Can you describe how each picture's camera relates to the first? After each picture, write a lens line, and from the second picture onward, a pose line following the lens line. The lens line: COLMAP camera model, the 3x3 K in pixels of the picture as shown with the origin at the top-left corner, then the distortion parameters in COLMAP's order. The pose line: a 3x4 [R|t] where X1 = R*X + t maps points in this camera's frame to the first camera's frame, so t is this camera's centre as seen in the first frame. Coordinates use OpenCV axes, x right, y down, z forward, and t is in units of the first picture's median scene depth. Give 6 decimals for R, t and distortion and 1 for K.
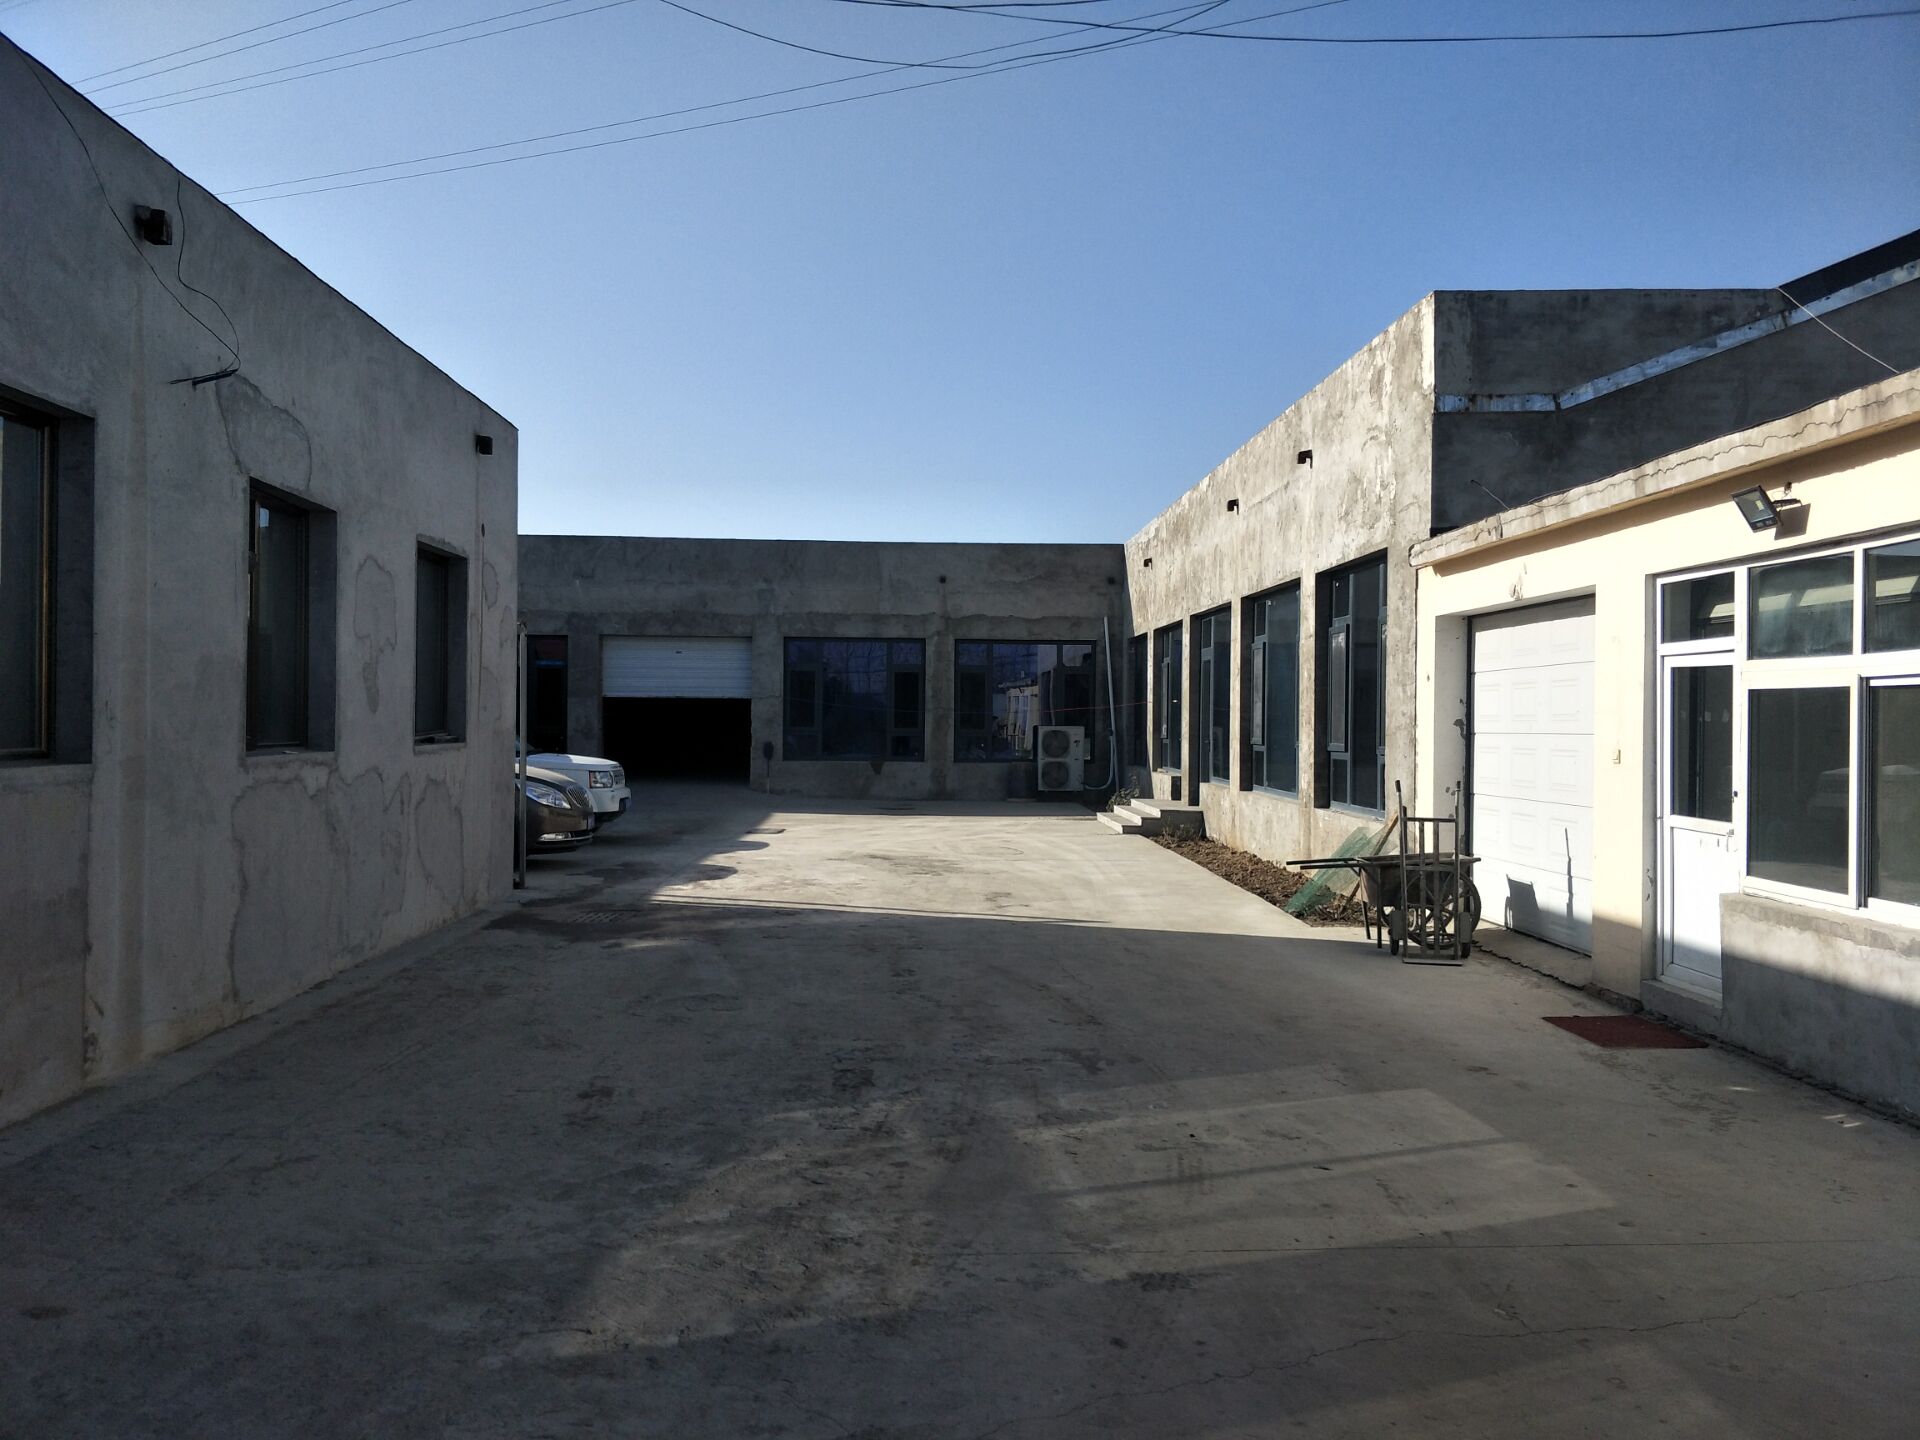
lens RADIAL K [[1529.4, 0, 960.0], [0, 1529.4, 720.0], [0, 0, 1]] dist [-0.018863, -0.005039]
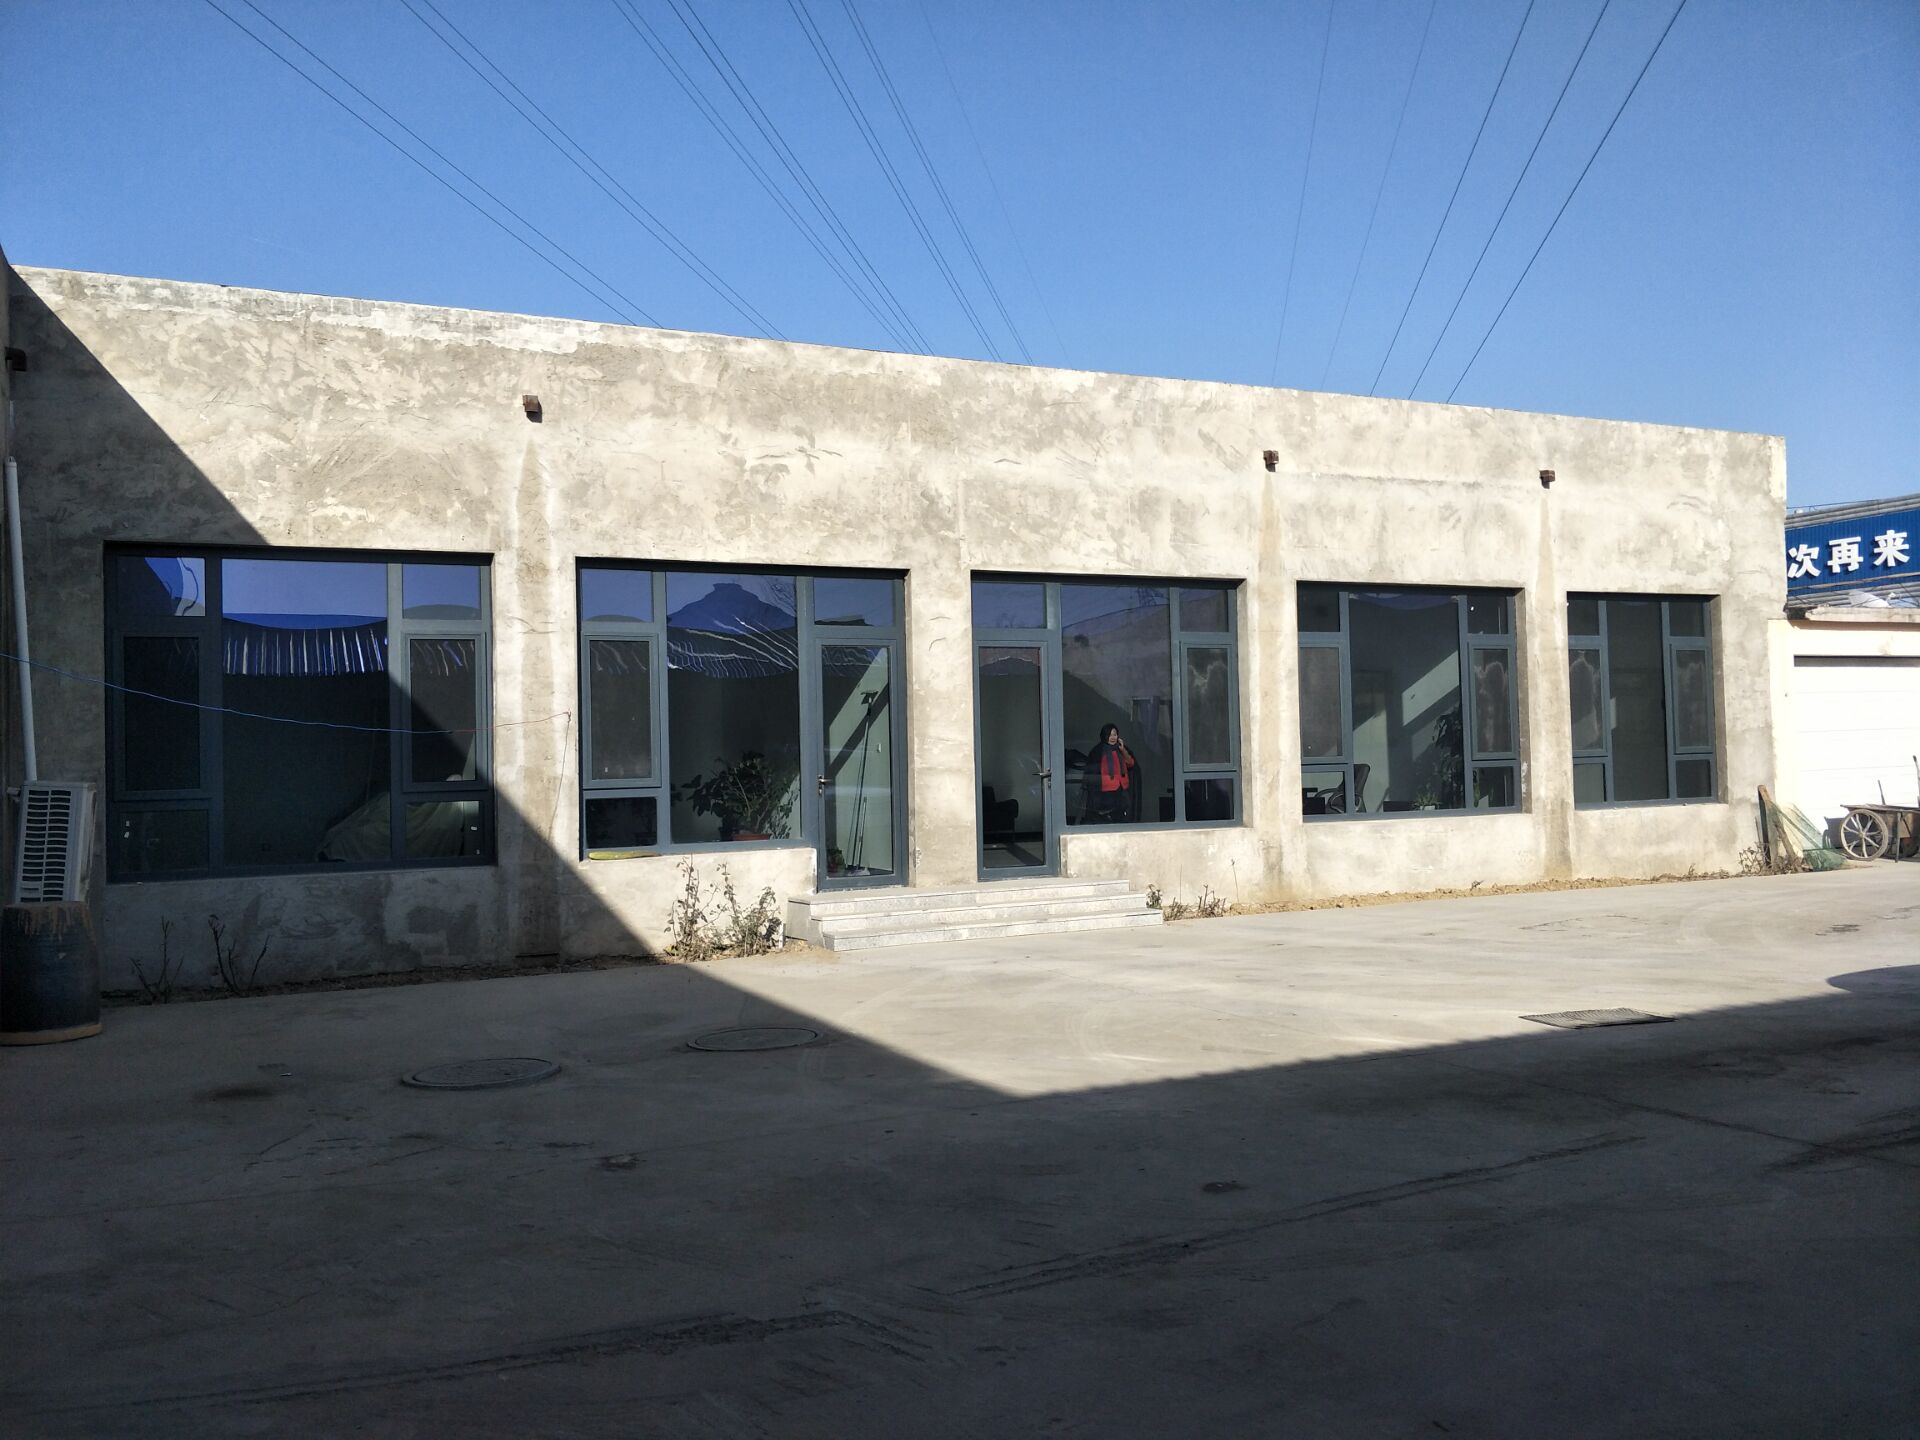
lens RADIAL K [[1529.4, 0, 960.0], [0, 1529.4, 720.0], [0, 0, 1]] dist [-0.018863, -0.005039]
pose [[-0.377972, 0.018170, 0.925639, -0.661503], [0.023074, 0.999682, -0.010202, -0.005704], [-0.925530, 0.017502, -0.378271, 2.010904]]
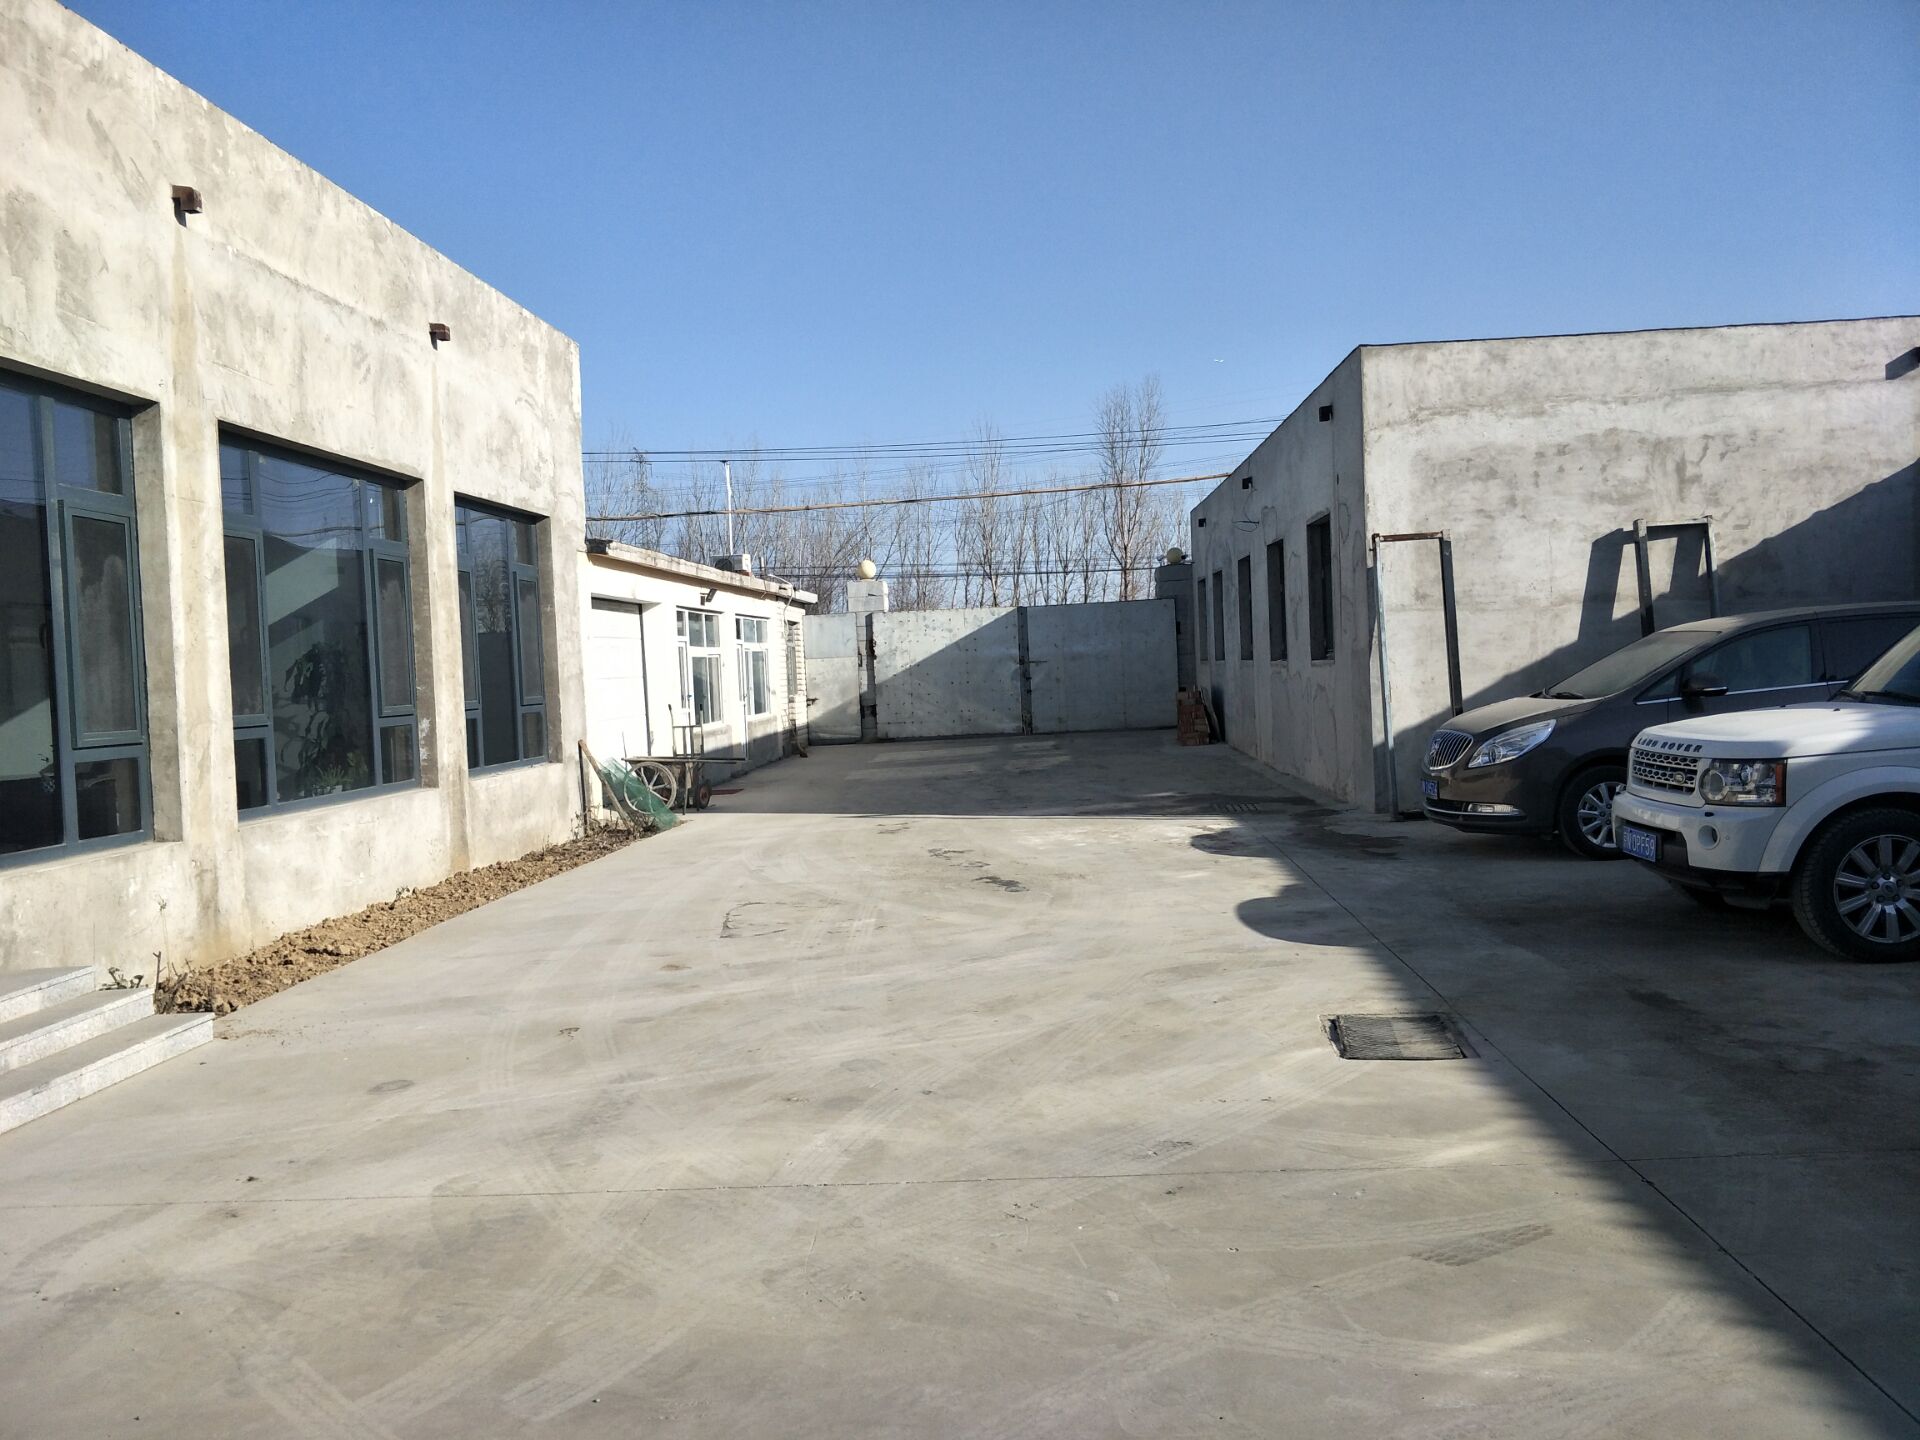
lens RADIAL K [[1529.4, 0, 960.0], [0, 1529.4, 720.0], [0, 0, 1]] dist [-0.018863, -0.005039]
pose [[-0.995523, 0.032198, 0.088862, -0.112005], [0.035895, 0.998542, 0.040326, 0.001847], [-0.087434, 0.043336, -0.995227, 1.995774]]
